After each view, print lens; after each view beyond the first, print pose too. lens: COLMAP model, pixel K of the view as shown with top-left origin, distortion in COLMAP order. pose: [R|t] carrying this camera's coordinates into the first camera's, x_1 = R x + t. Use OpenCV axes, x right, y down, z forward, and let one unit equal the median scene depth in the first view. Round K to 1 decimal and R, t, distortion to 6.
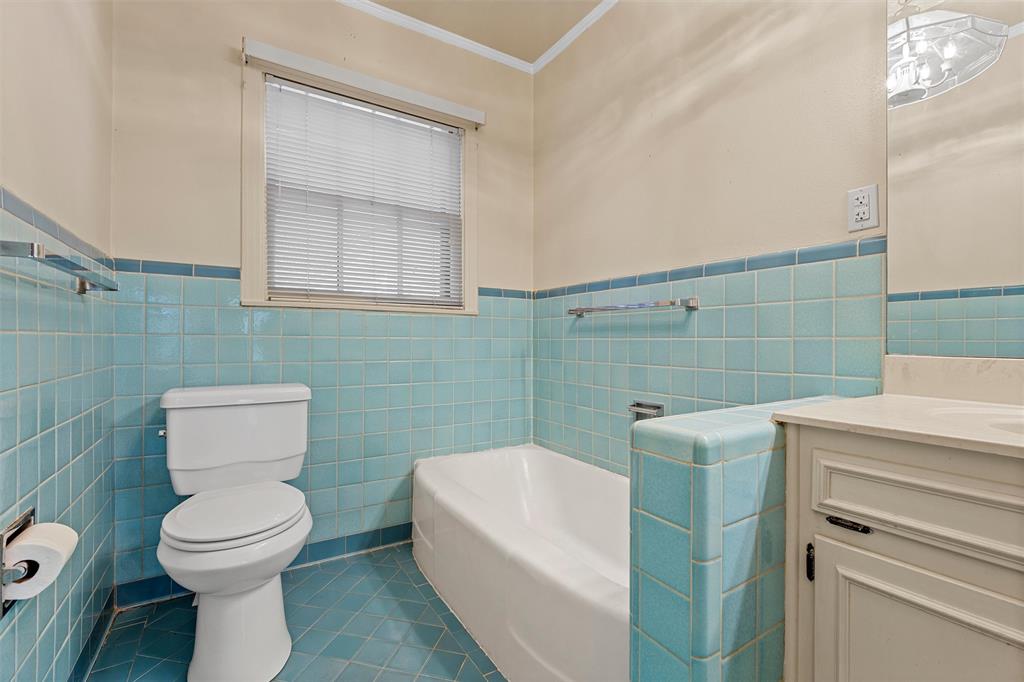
lens RADIAL K [[454.1, 0, 510.3], [0, 454.1, 323.2], [0, 0, 1]] dist [-0.002632, -0.000115]
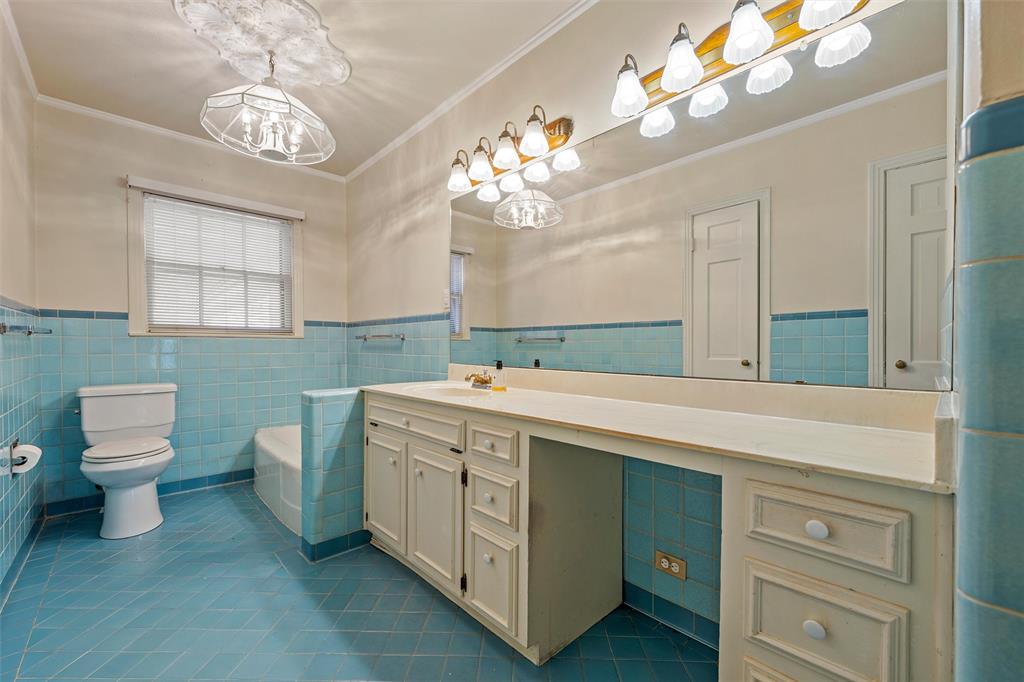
lens RADIAL K [[414.0, 0, 512.0], [0, 414.0, 341.0], [0, 0, 1]] dist [-0.000809, -0.000067]
pose [[0.979936, -0.000332, 0.199310, 0.466517], [-0.005294, 0.999602, 0.027693, -0.069300], [-0.199240, -0.028193, 0.979545, -0.744301]]
